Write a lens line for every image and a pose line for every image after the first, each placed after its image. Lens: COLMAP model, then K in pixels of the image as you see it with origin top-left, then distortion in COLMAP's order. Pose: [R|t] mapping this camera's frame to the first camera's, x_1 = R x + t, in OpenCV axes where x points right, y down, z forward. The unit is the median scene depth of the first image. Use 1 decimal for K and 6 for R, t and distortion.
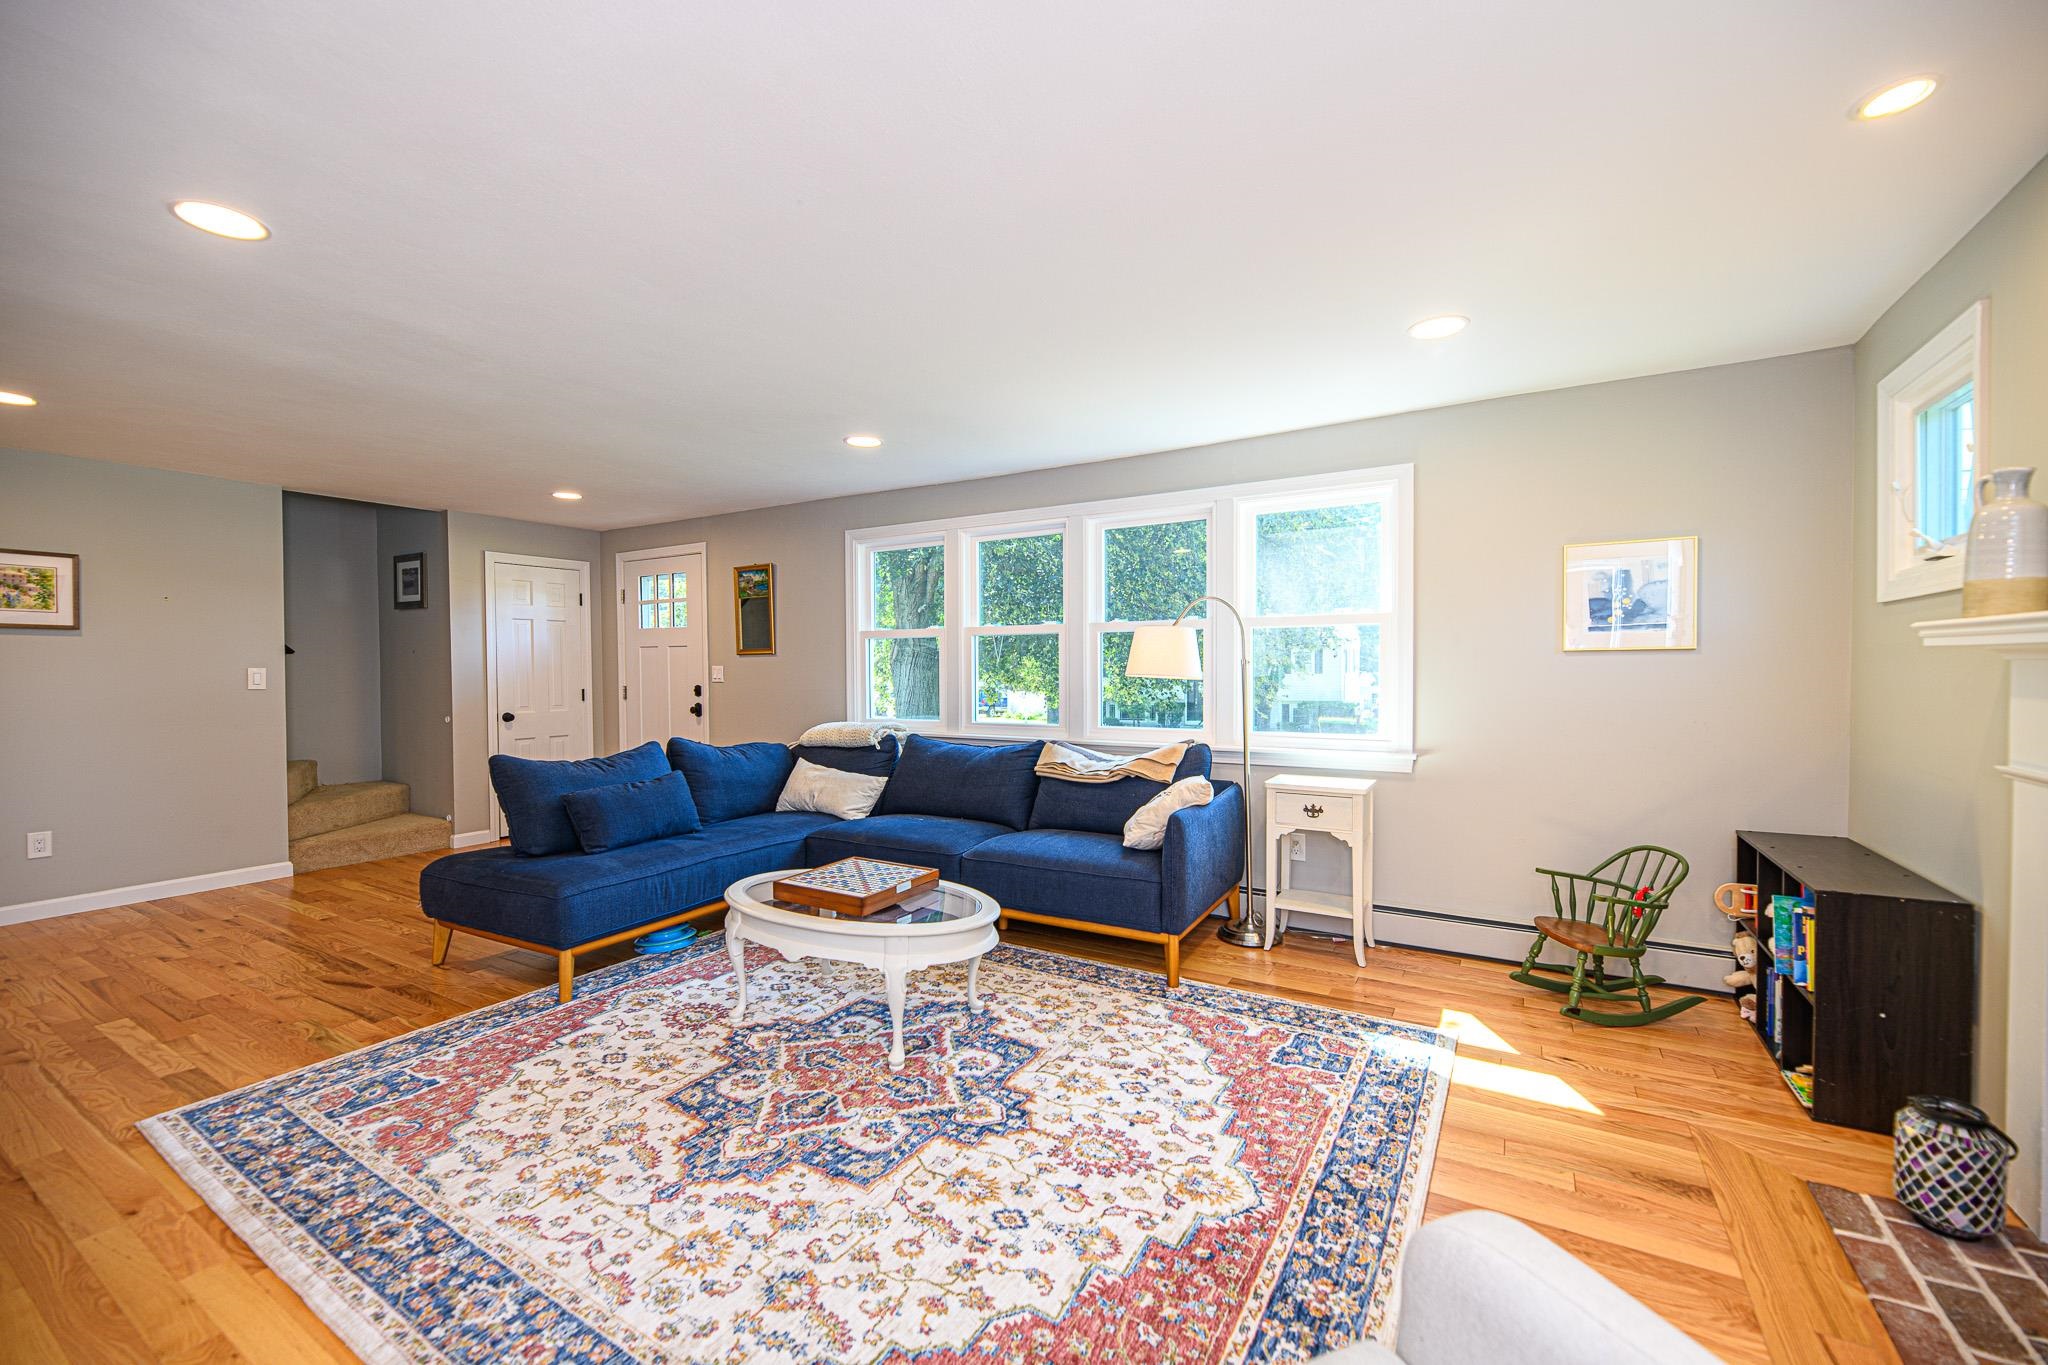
lens RADIAL K [[825.7, 0, 1030.2], [0, 825.7, 687.2], [0, 0, 1]] dist [0.003656, -0.004302]
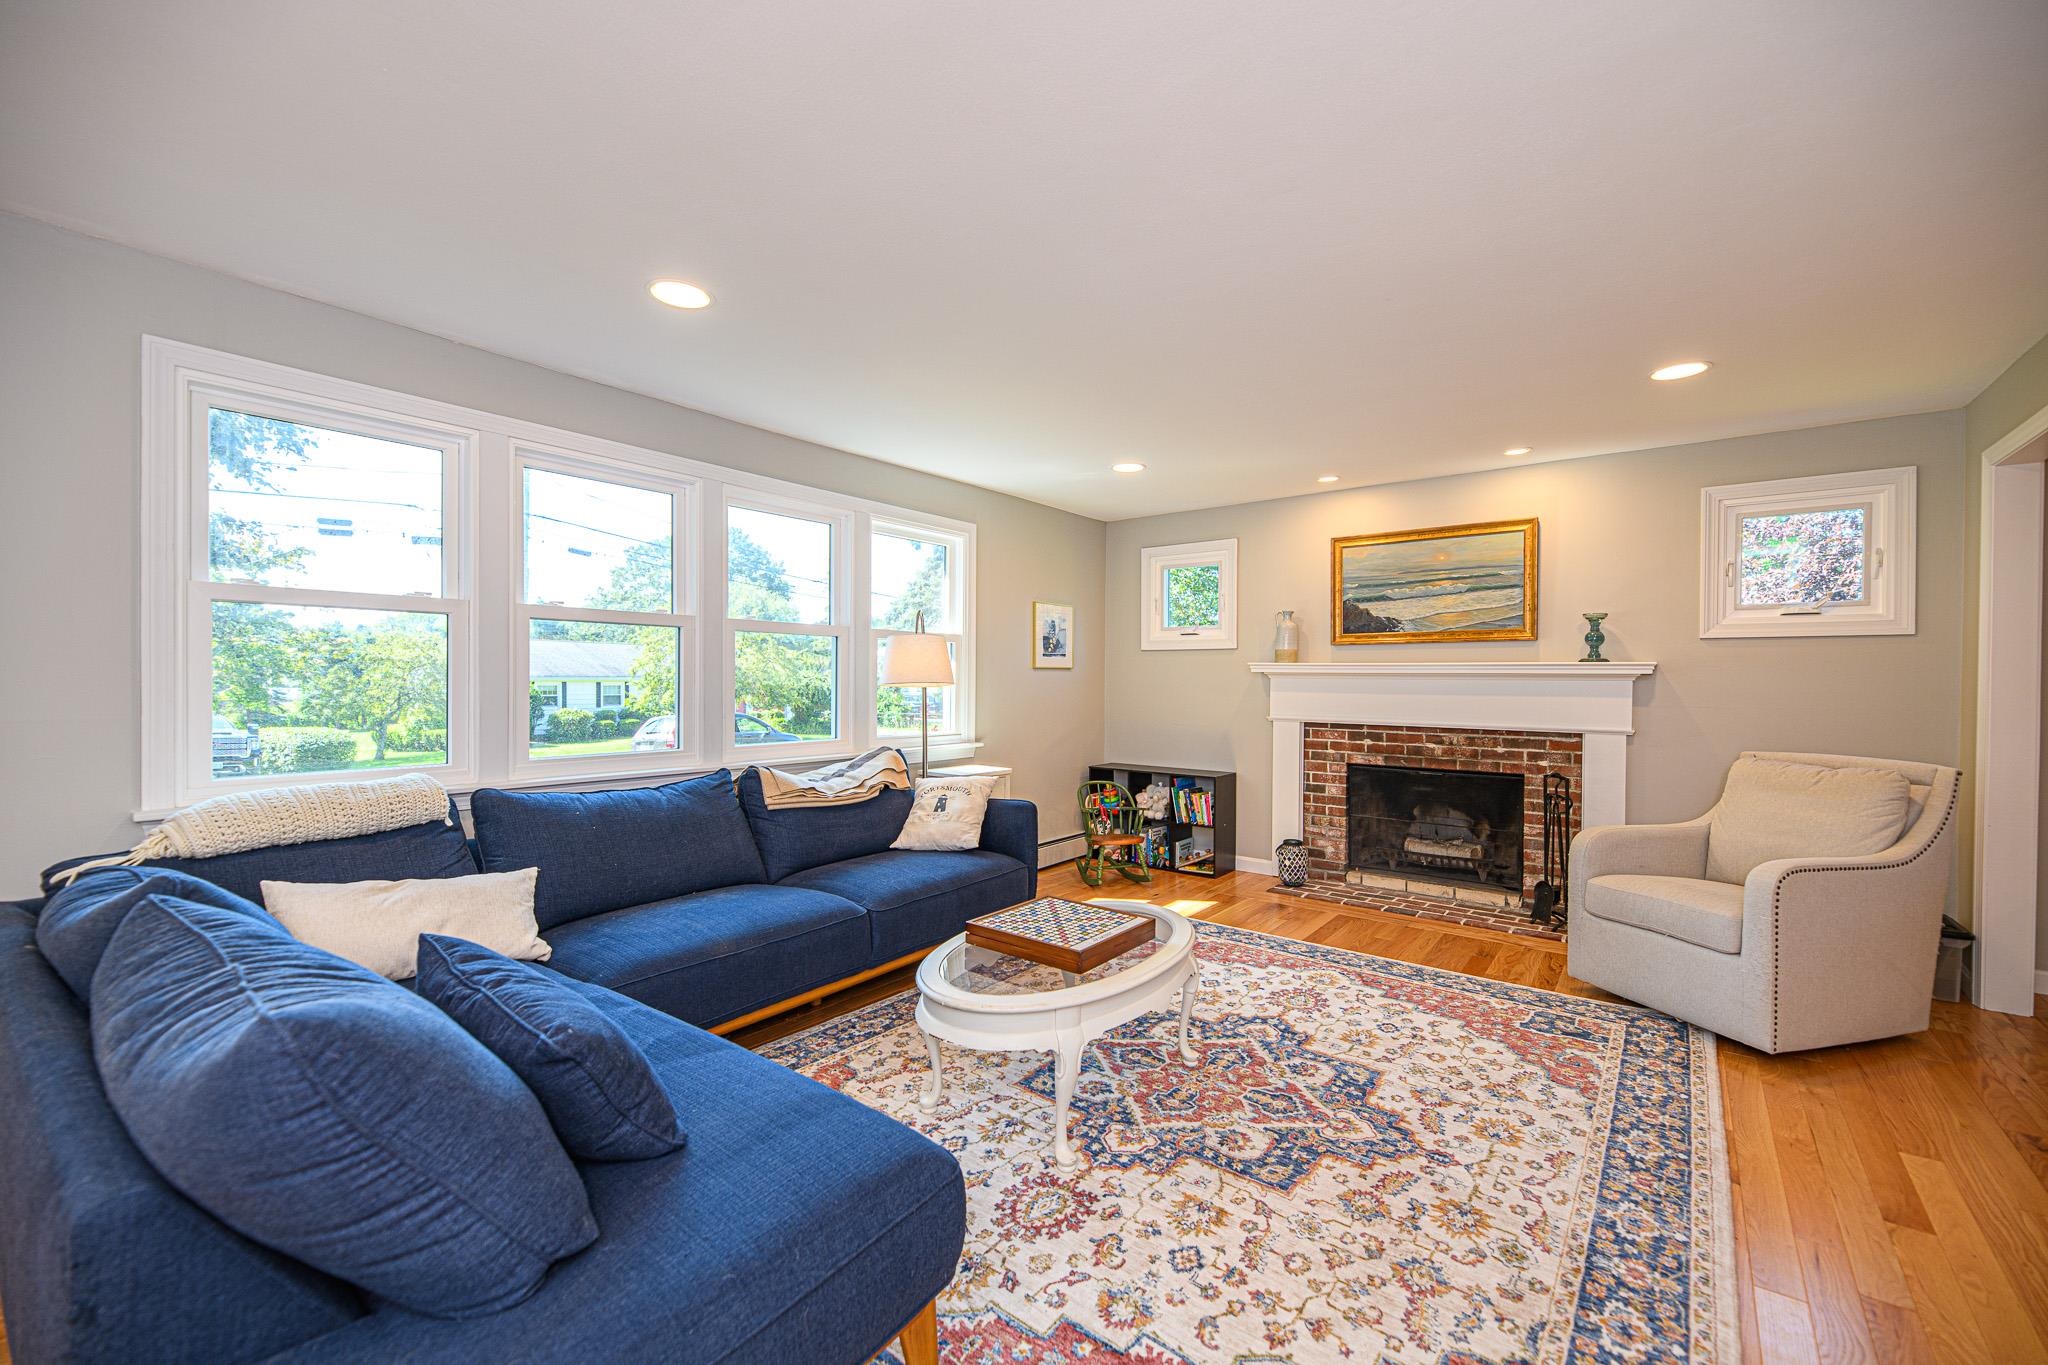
lens RADIAL K [[825.7, 0, 1030.2], [0, 825.7, 687.2], [0, 0, 1]] dist [0.003656, -0.004302]
pose [[0.124501, -0.003163, 0.992214, -1.510392], [0.015253, 0.999883, 0.001273, -0.016857], [-0.992102, 0.014976, 0.124535, 1.328922]]
